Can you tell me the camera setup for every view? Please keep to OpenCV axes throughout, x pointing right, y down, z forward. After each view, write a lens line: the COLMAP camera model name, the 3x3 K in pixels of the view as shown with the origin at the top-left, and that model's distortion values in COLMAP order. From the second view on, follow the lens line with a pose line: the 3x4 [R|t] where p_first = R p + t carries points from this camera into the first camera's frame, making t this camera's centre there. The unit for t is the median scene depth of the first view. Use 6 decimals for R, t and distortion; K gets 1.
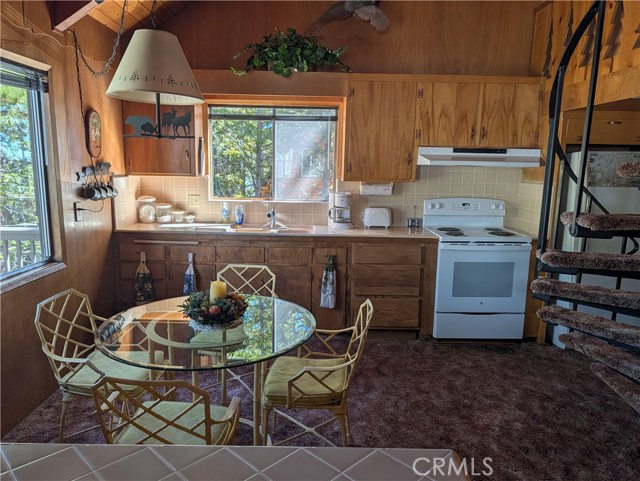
lens RADIAL K [[463.4, 0, 307.3], [0, 463.4, 243.5], [0, 0, 1]] dist [0.029982, -0.010182]
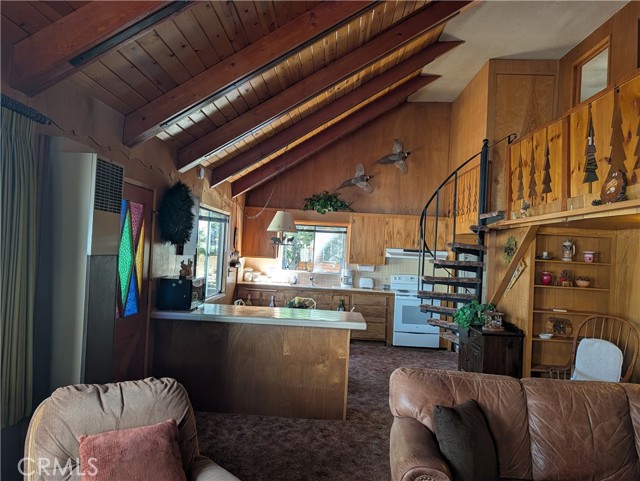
lens RADIAL K [[463.4, 0, 319.5], [0, 463.4, 241.3], [0, 0, 1]] dist [0.029982, -0.010182]
pose [[0.999246, 0.035213, -0.016341, -0.019471], [-0.037655, 0.981550, -0.187462, 0.151972], [0.009439, 0.187936, 0.982136, -0.992327]]
